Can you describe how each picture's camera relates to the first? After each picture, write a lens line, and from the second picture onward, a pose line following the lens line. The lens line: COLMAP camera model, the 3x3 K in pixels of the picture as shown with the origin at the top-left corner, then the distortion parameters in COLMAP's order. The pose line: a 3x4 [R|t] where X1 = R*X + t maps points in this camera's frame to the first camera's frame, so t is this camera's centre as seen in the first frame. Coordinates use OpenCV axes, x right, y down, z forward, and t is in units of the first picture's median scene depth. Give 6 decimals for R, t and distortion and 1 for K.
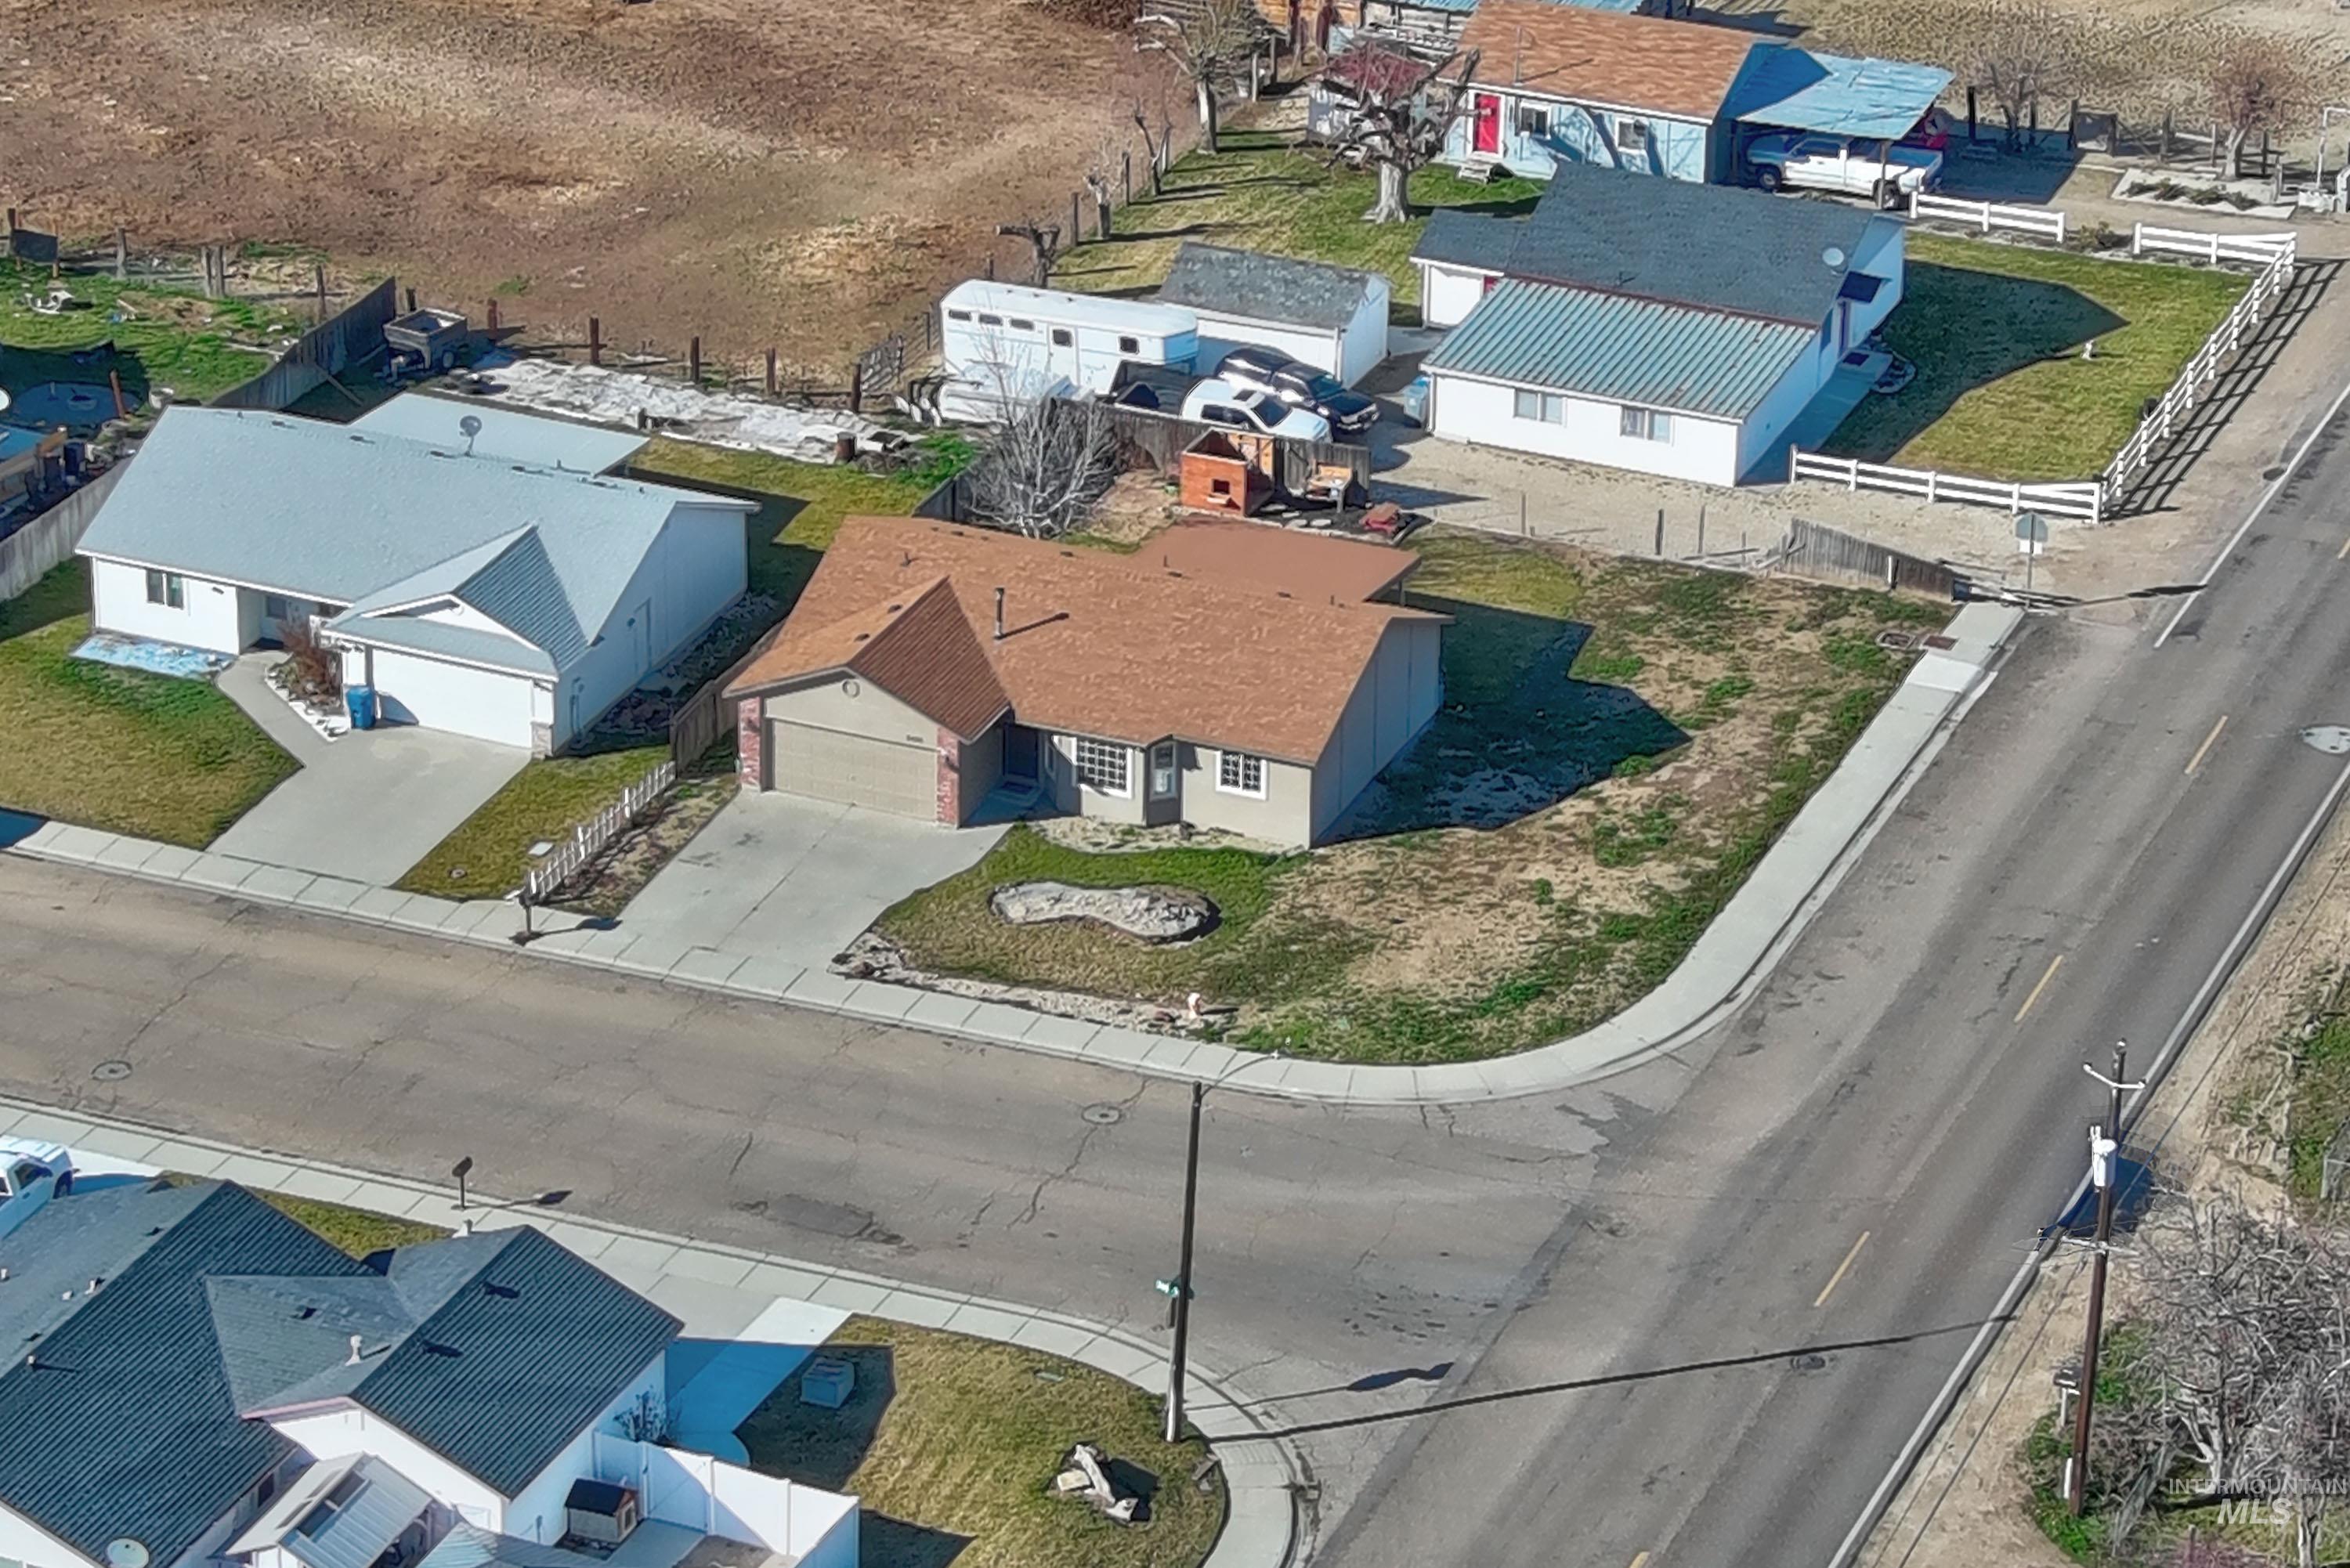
lens RADIAL K [[7144.1, 0, 1199.9], [0, 7144.1, 787.3], [0, 0, 1]] dist [0.065837, 0.465409]
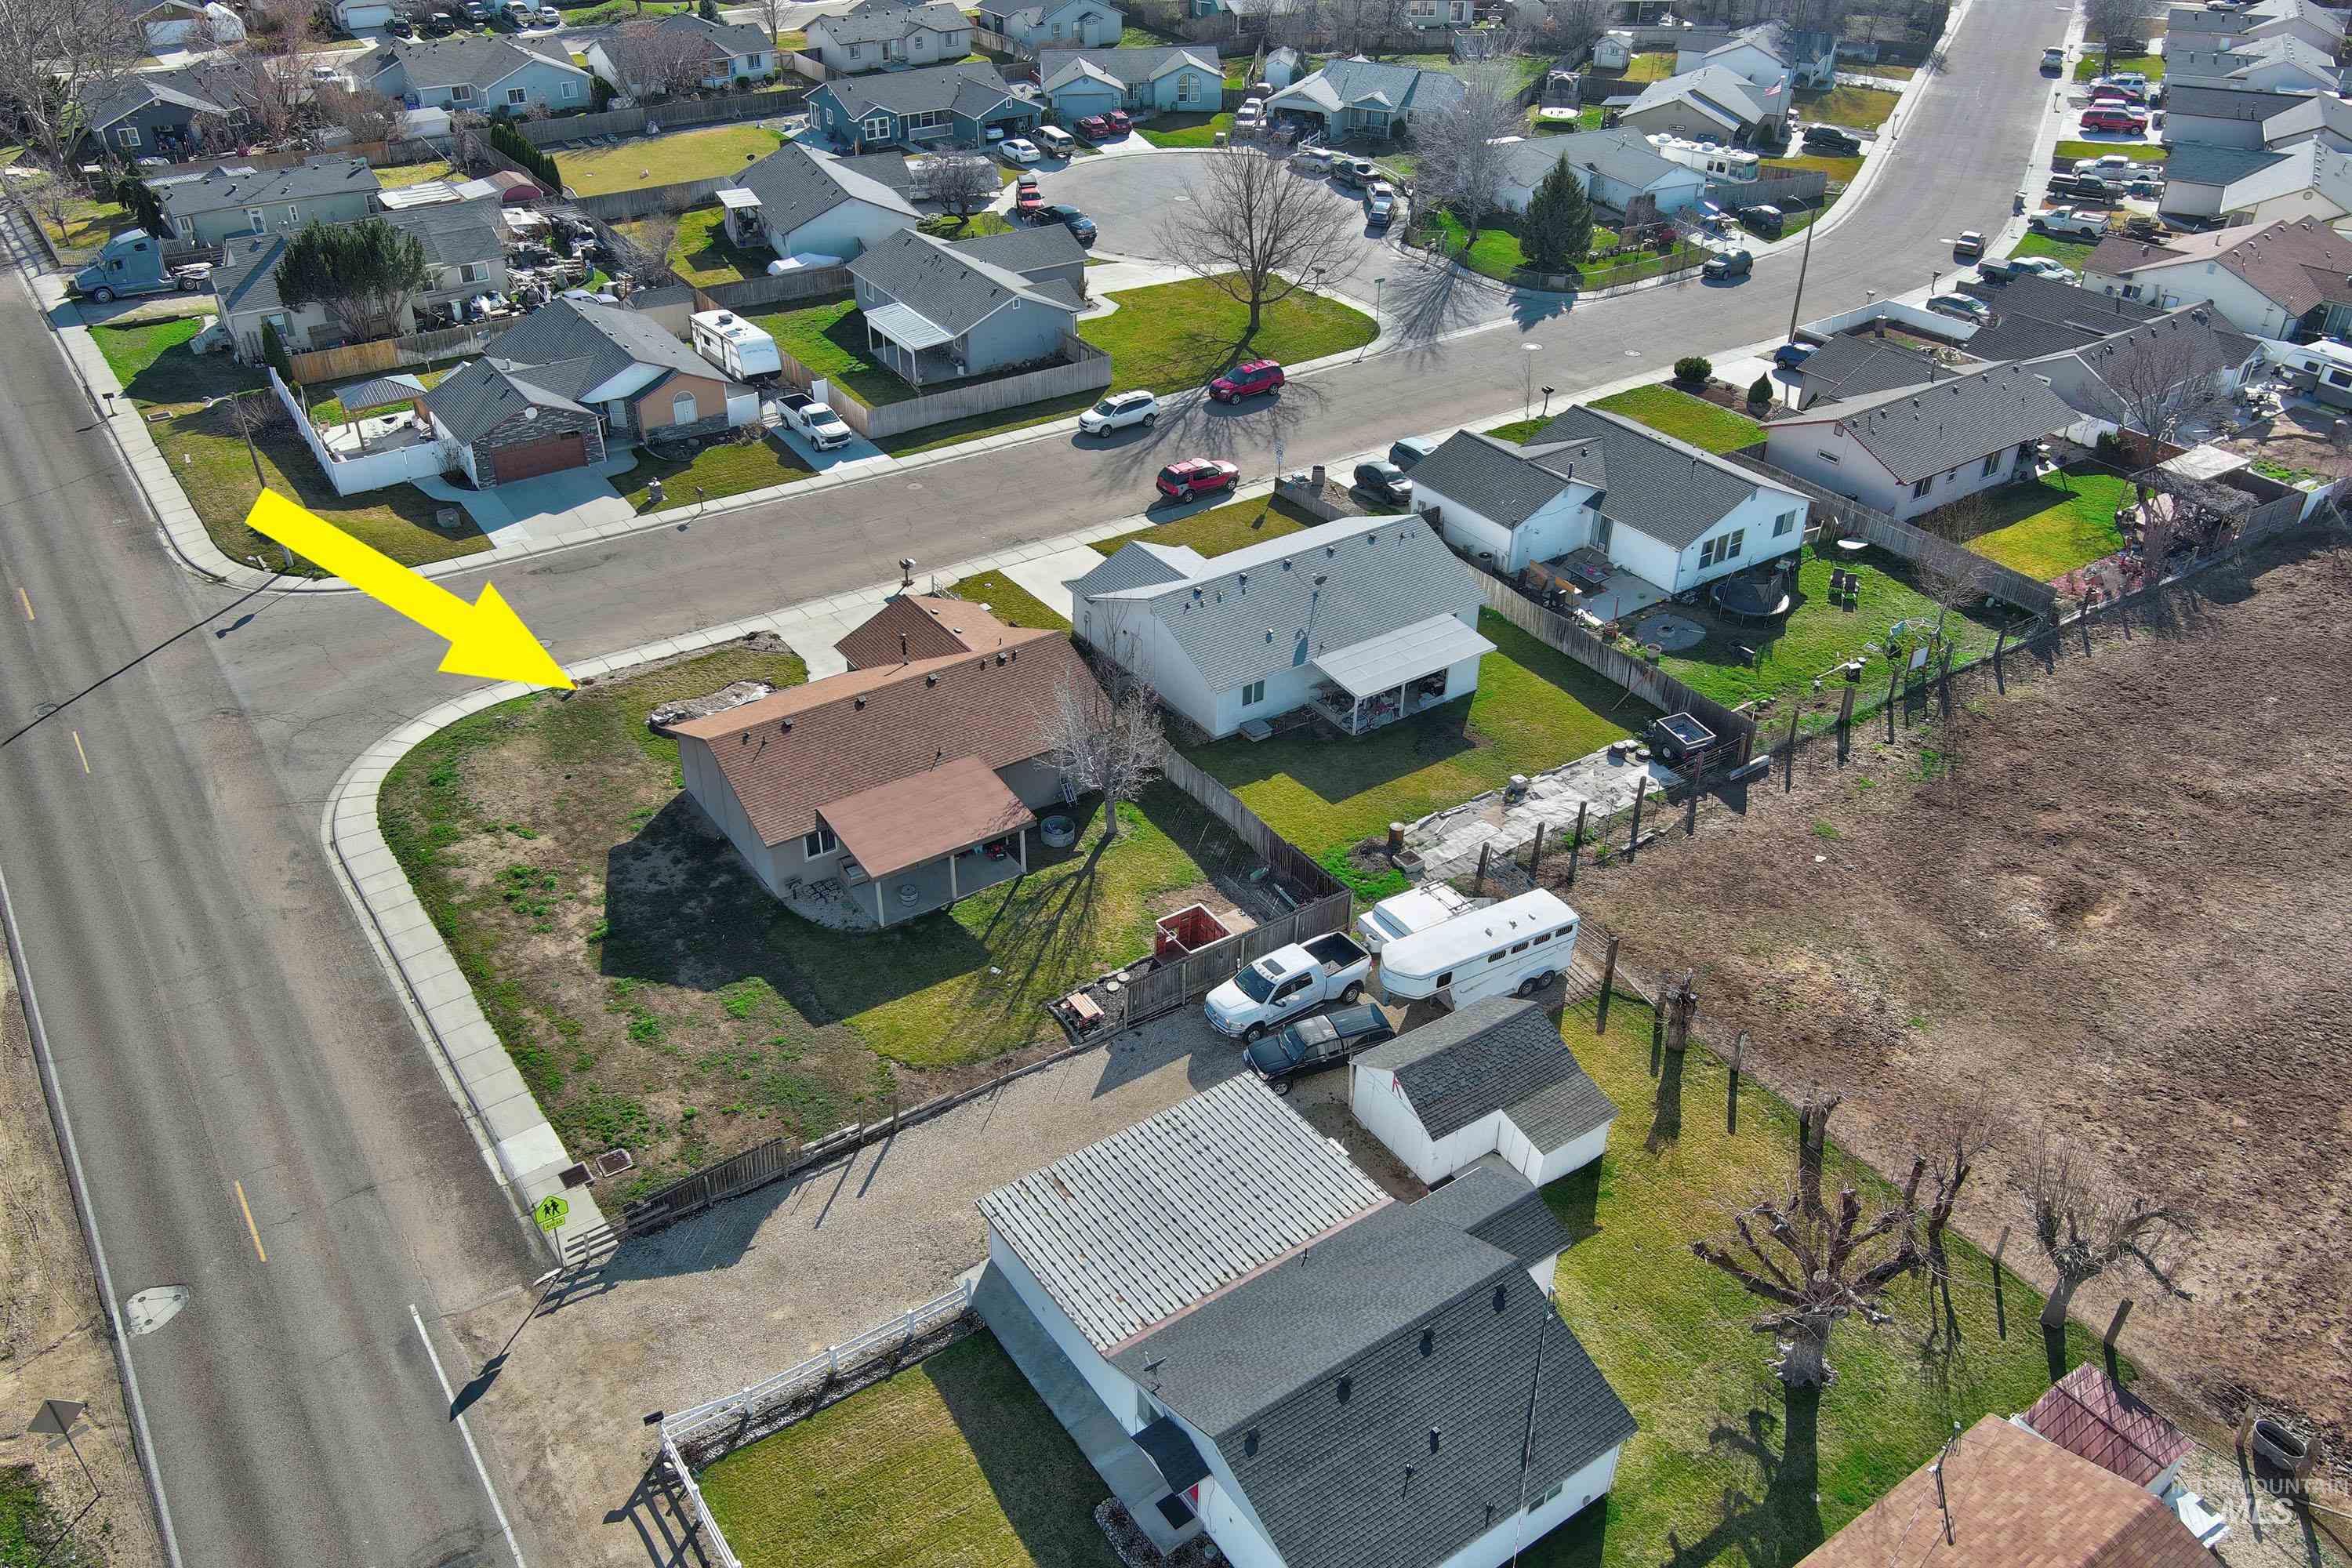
lens RADIAL K [[1846.4, 0, 1176.0], [0, 1846.4, 784.0], [0, 0, 1]] dist [0.043357, -0.066650]
pose [[-0.539009, 0.432432, -0.722822, 0.242372], [-0.394952, 0.628211, 0.670346, -0.296462], [0.743964, 0.646802, -0.167821, 1.117104]]
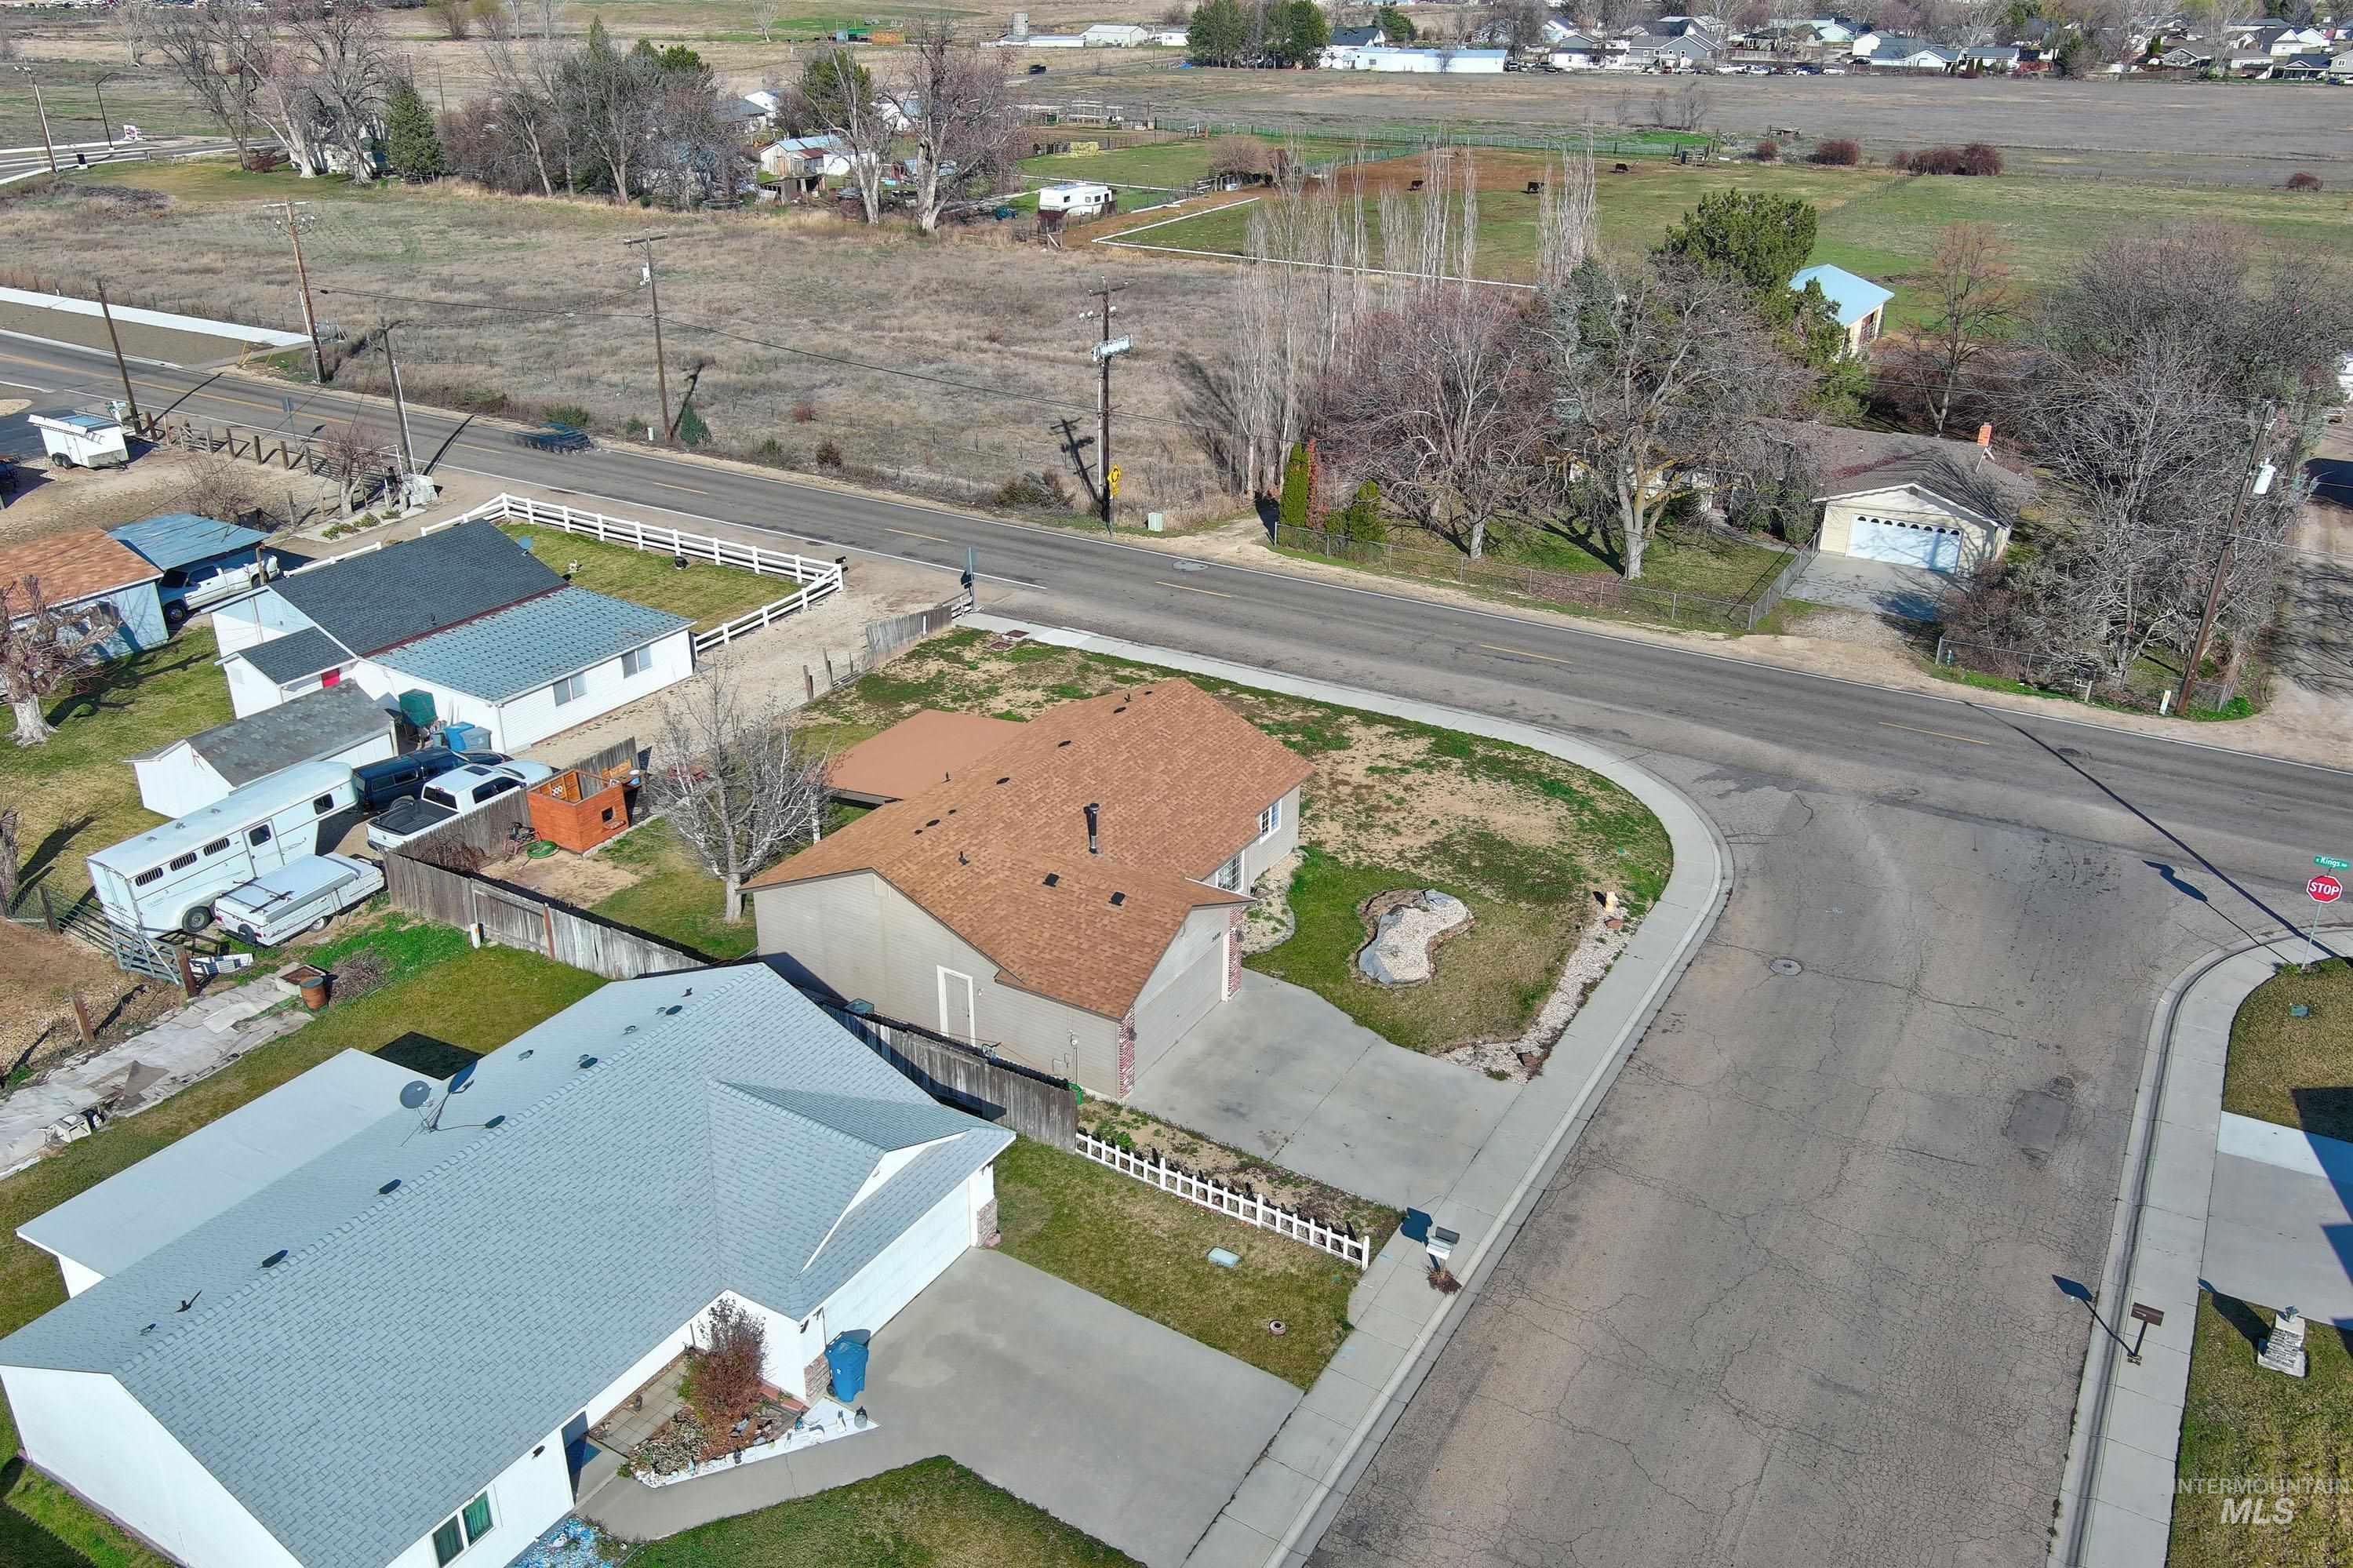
lens RADIAL K [[1847.2, 0, 1176.5], [0, 1847.2, 784.0], [0, 0, 1]] dist [0.043357, -0.066650]
pose [[0.146150, -0.427820, 0.891970, -0.258920], [0.434451, 0.837806, 0.330656, -0.111151], [-0.888759, 0.339191, 0.308313, 0.893368]]
